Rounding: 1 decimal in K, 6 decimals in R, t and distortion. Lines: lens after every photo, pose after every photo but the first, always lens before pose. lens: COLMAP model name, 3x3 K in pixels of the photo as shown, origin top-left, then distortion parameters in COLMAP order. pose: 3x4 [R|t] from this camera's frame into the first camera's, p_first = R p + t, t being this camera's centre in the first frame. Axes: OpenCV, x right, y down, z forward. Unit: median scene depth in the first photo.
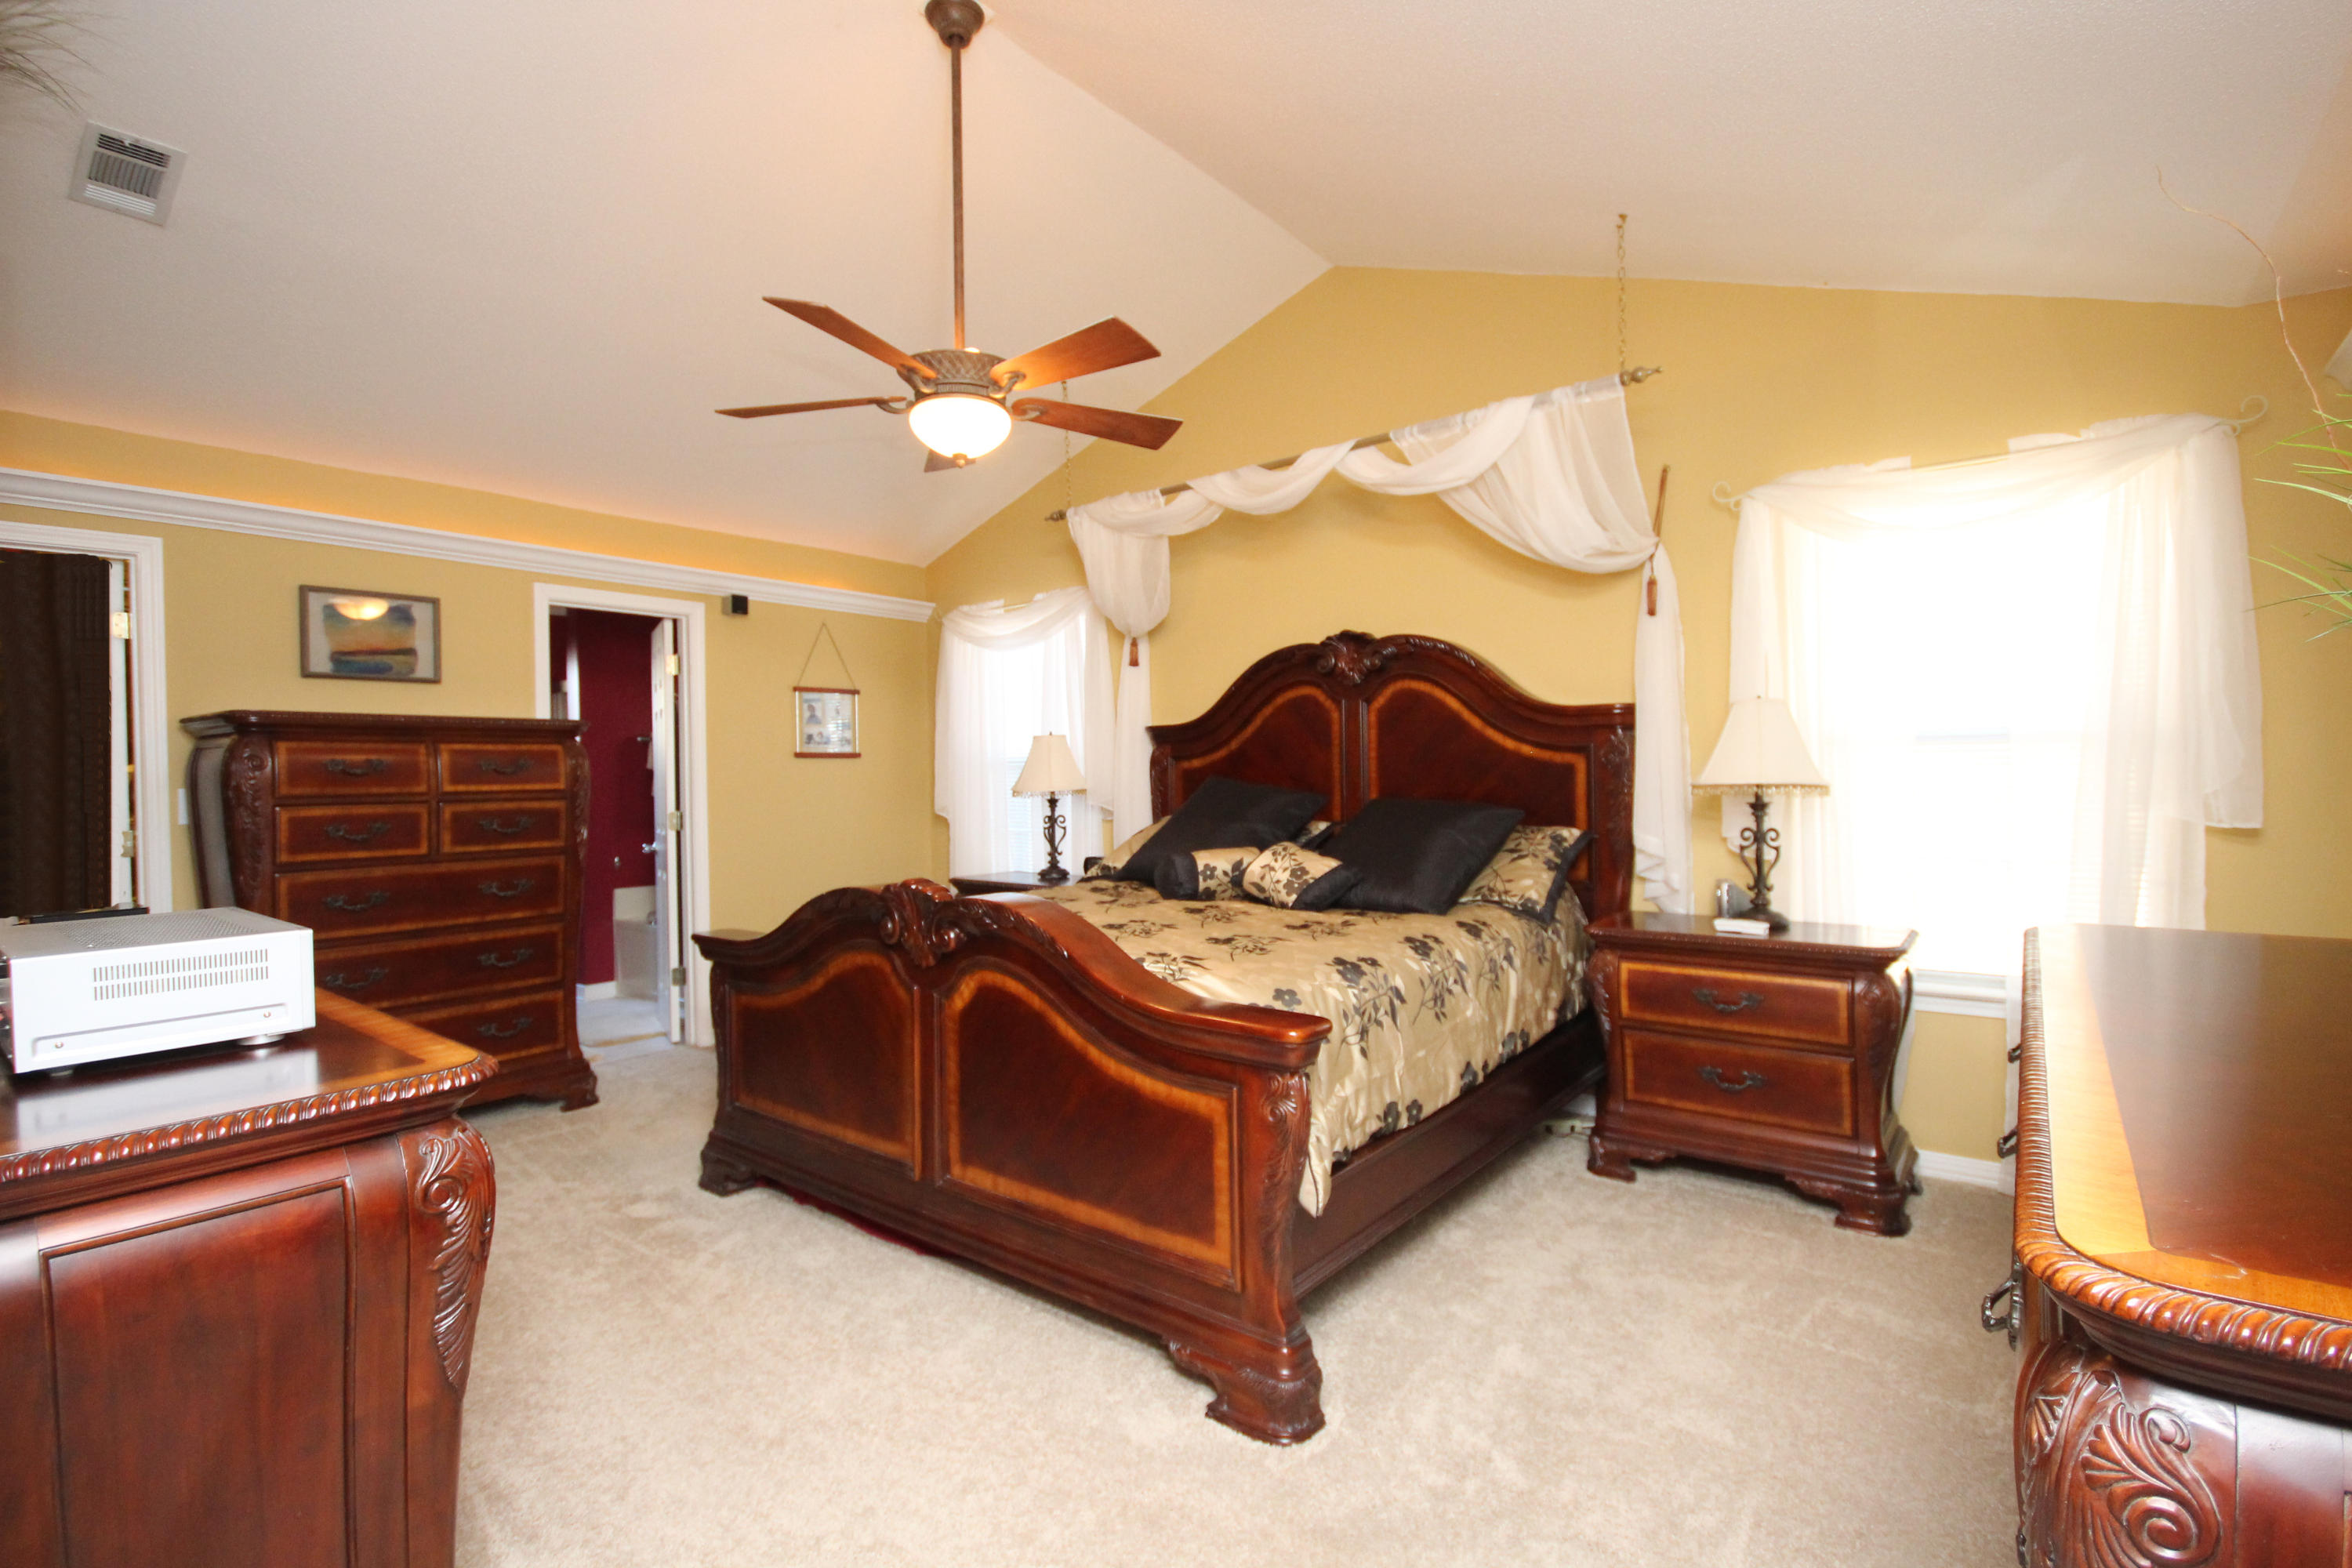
lens RADIAL K [[1087.2, 0, 1182.0], [0, 1087.2, 776.5], [0, 0, 1]] dist [-0.009053, -0.001048]
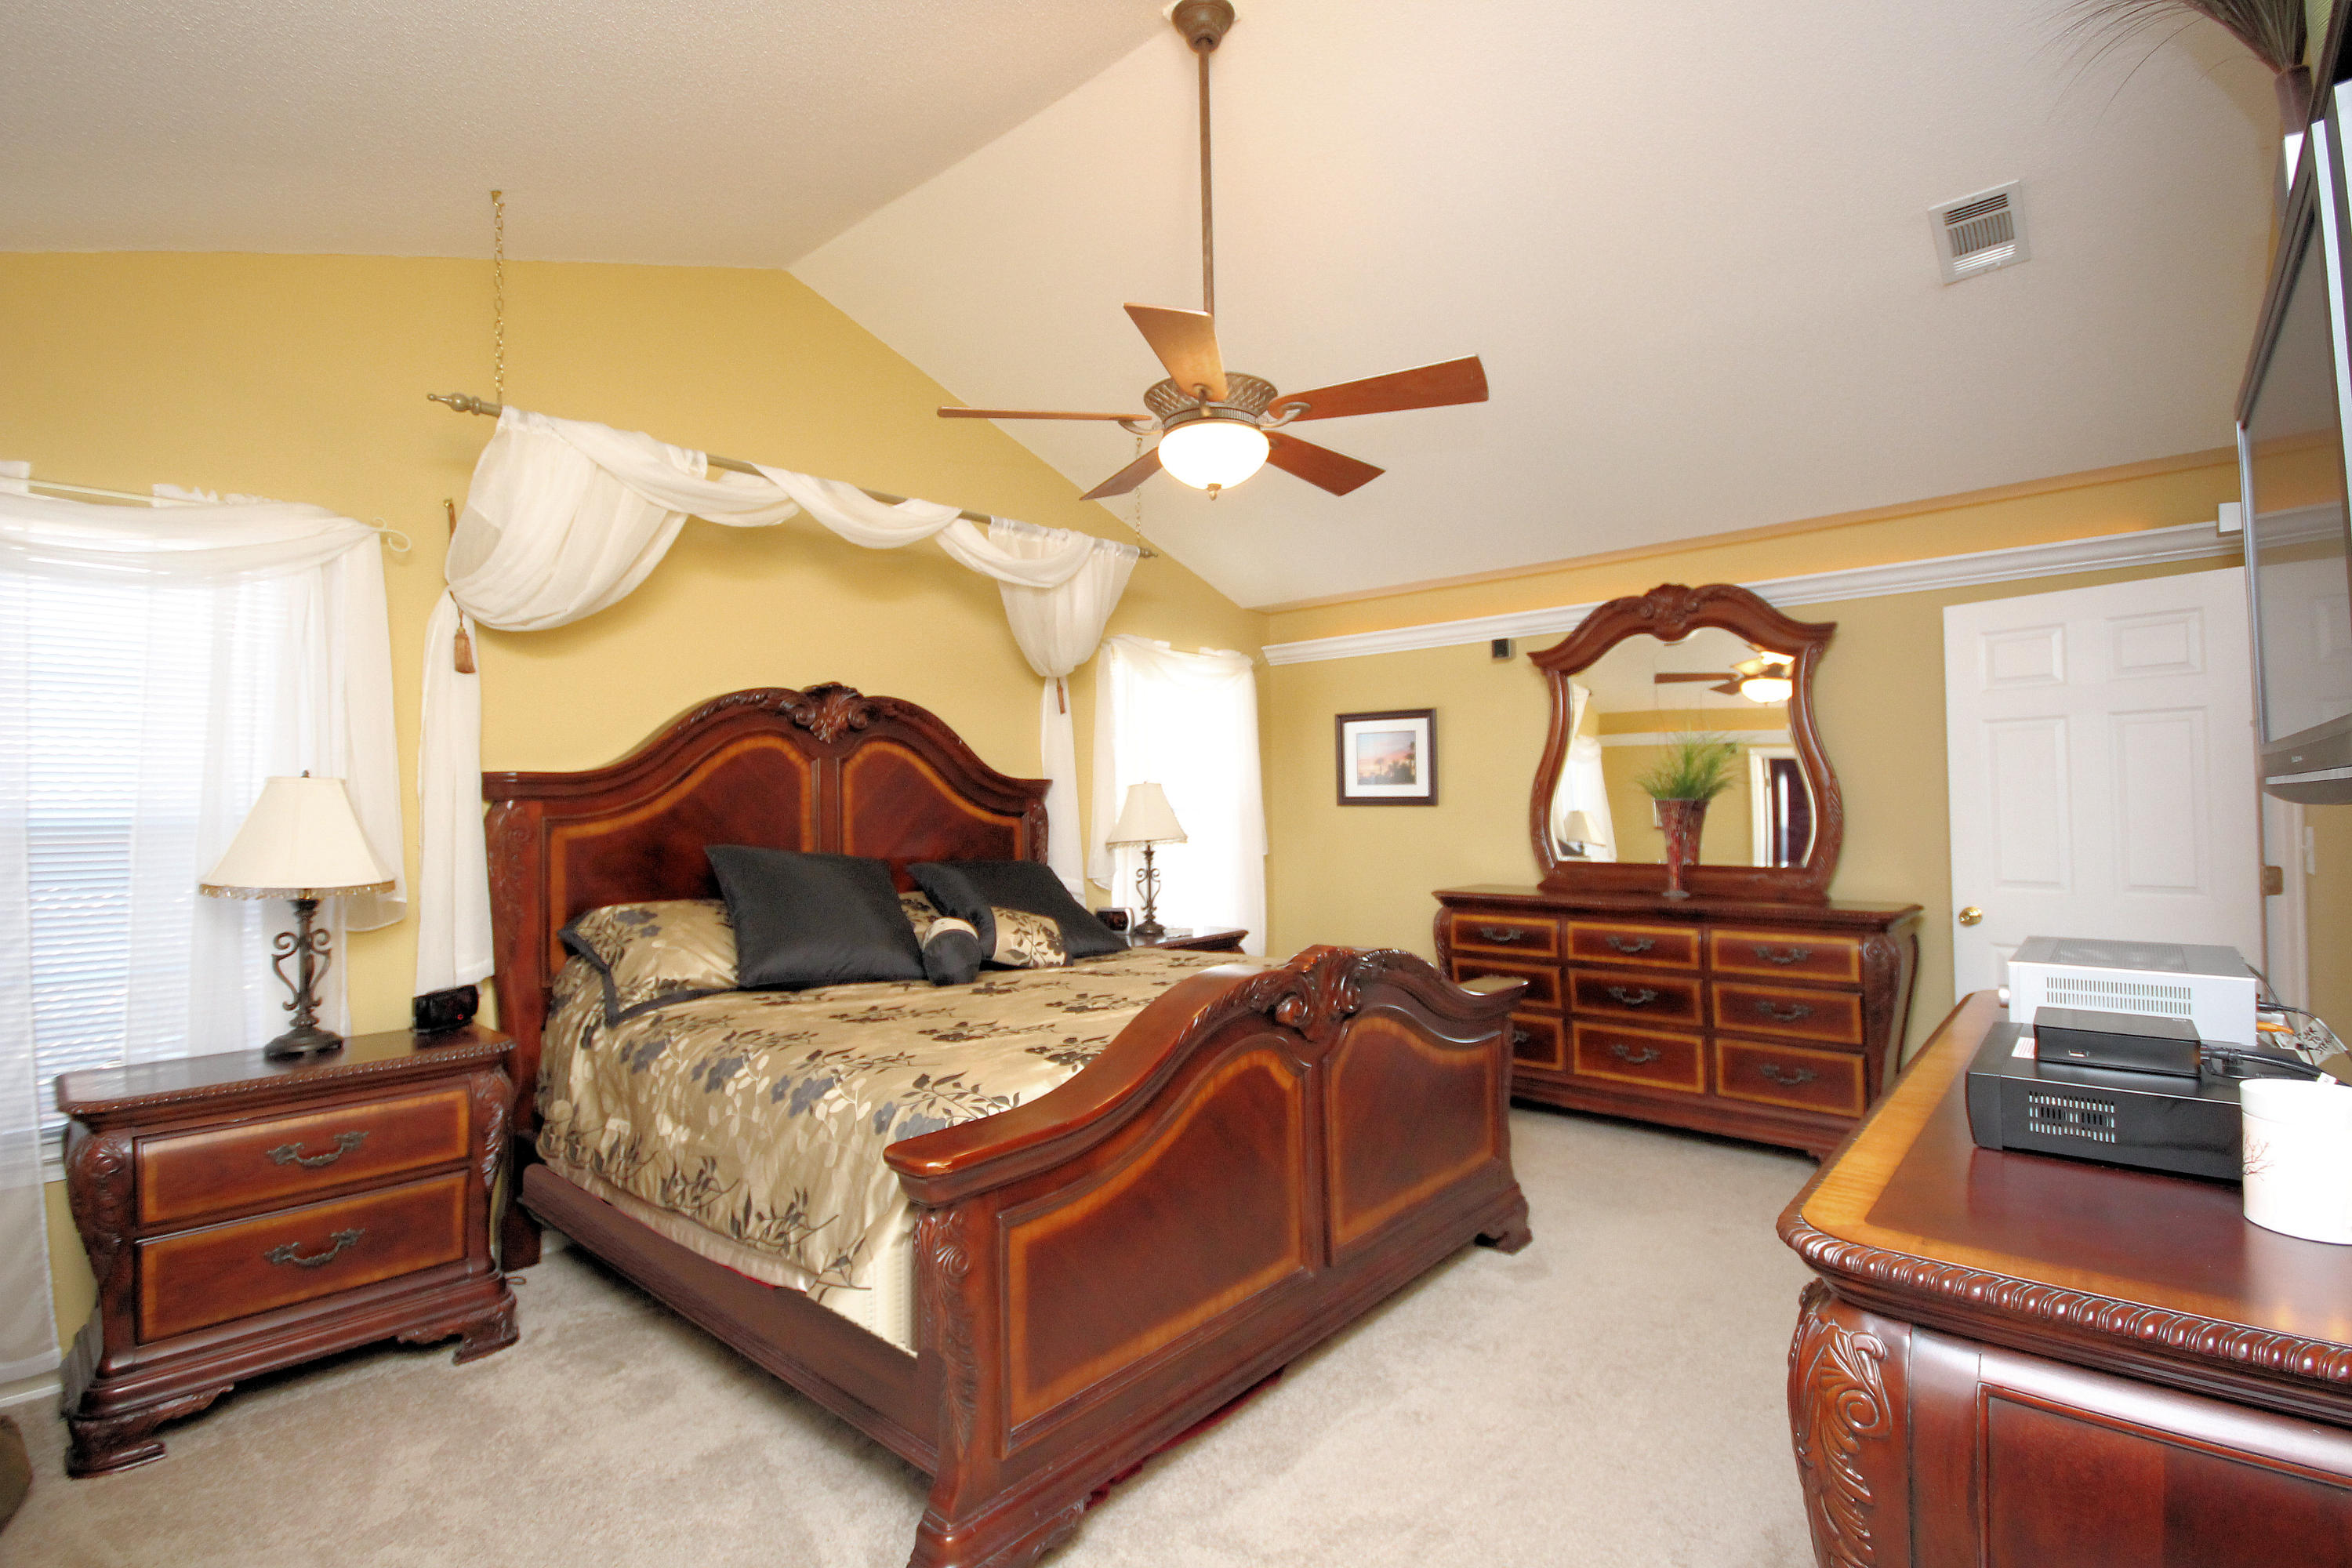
lens RADIAL K [[1087.2, 0, 1178.3], [0, 1087.2, 782.7], [0, 0, 1]] dist [-0.009053, -0.001048]
pose [[0.053100, 0.040074, 0.997785, -0.788946], [0.020890, 0.998931, -0.041231, -0.006909], [-0.998371, 0.023033, 0.052206, 0.705840]]
